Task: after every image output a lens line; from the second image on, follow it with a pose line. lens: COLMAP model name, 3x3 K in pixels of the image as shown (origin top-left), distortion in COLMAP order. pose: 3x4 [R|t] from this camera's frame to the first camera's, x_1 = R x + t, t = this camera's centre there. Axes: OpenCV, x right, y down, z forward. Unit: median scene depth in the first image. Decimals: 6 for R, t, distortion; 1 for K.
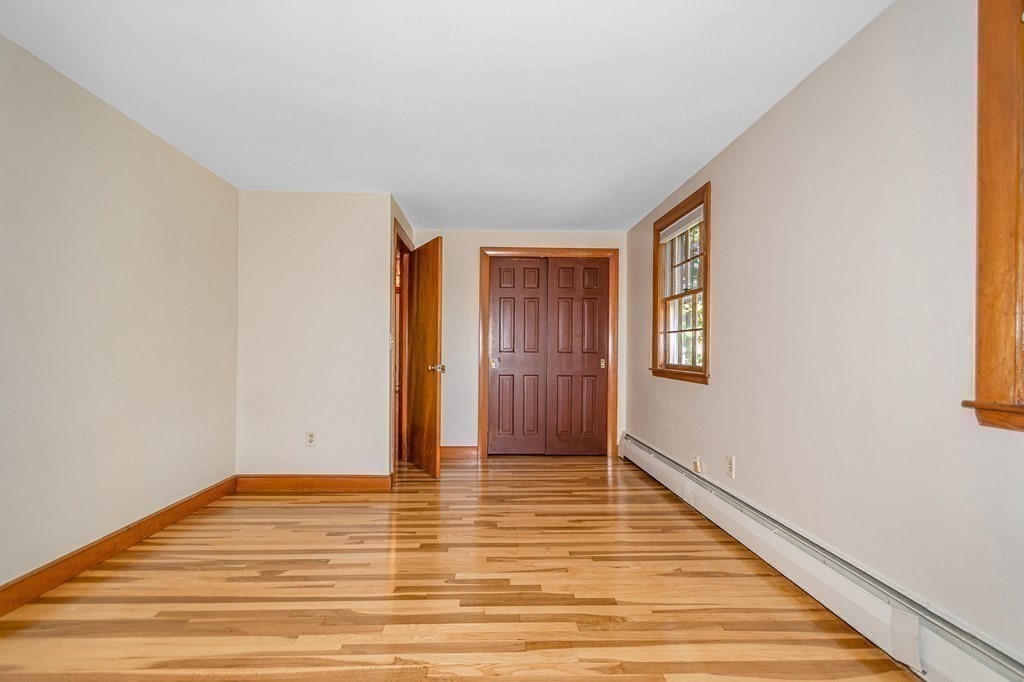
lens RADIAL K [[460.7, 0, 513.7], [0, 460.7, 346.3], [0, 0, 1]] dist [0.010102, -0.001238]
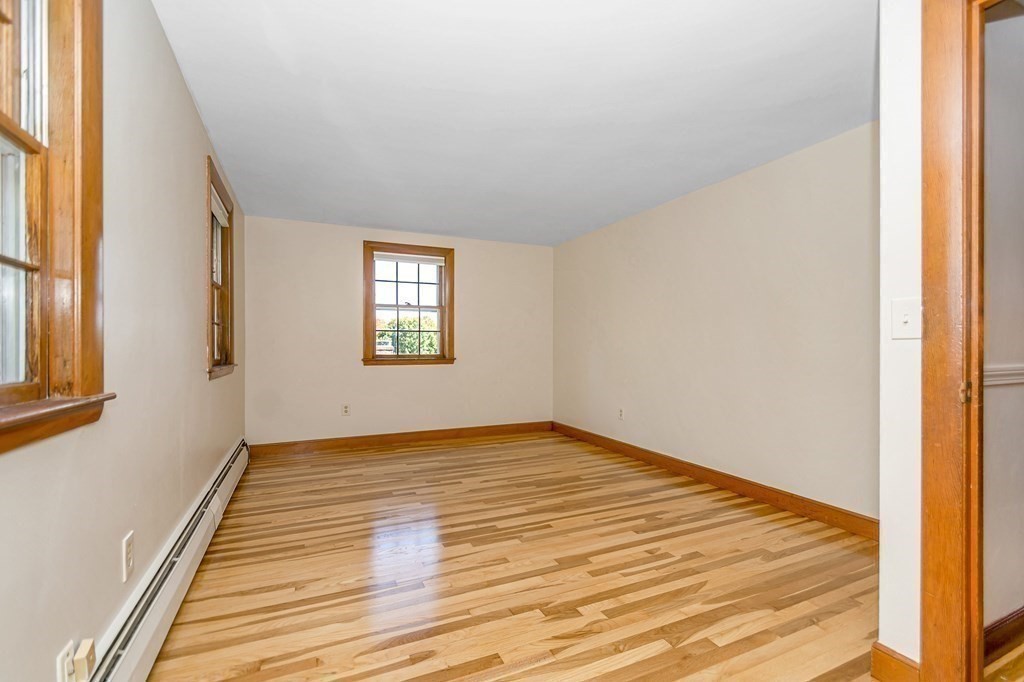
lens RADIAL K [[460.7, 0, 510.4], [0, 460.7, 344.7], [0, 0, 1]] dist [0.010102, -0.001238]
pose [[-0.931794, -0.010031, -0.362848, 0.328871], [-0.002697, 0.999782, -0.020715, 0.032926], [0.362976, -0.018323, -0.931618, 2.146645]]
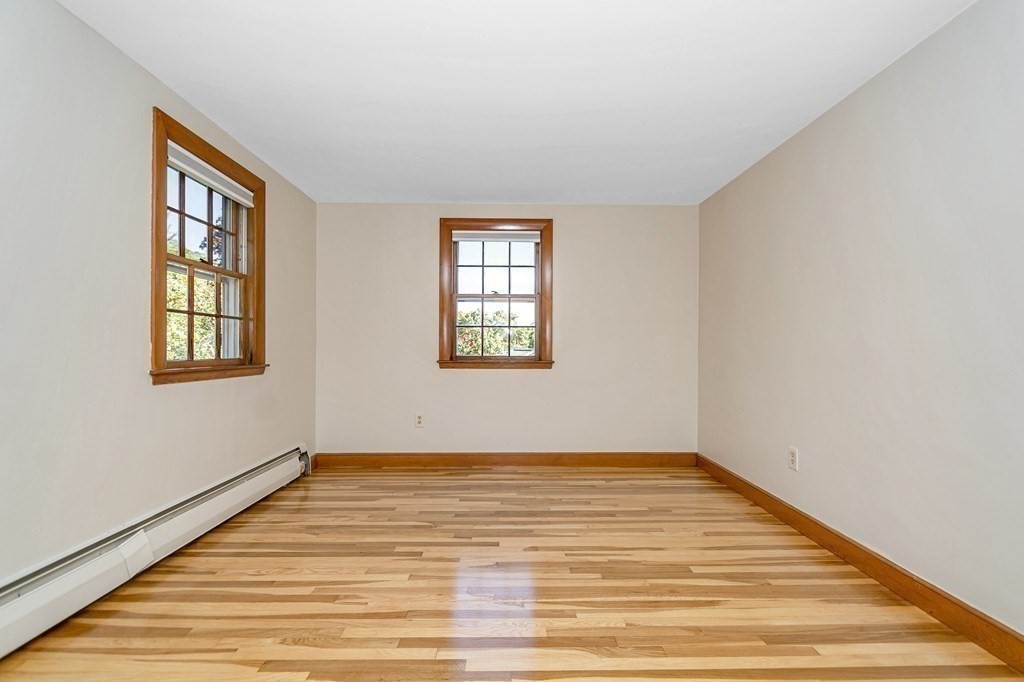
lens RADIAL K [[460.7, 0, 518.5], [0, 460.7, 345.8], [0, 0, 1]] dist [0.010102, -0.001238]
pose [[-0.998994, -0.011103, 0.043436, -0.216906], [-0.011944, 0.999746, -0.019136, 0.030055], [-0.043213, -0.019636, -0.998873, 1.651159]]
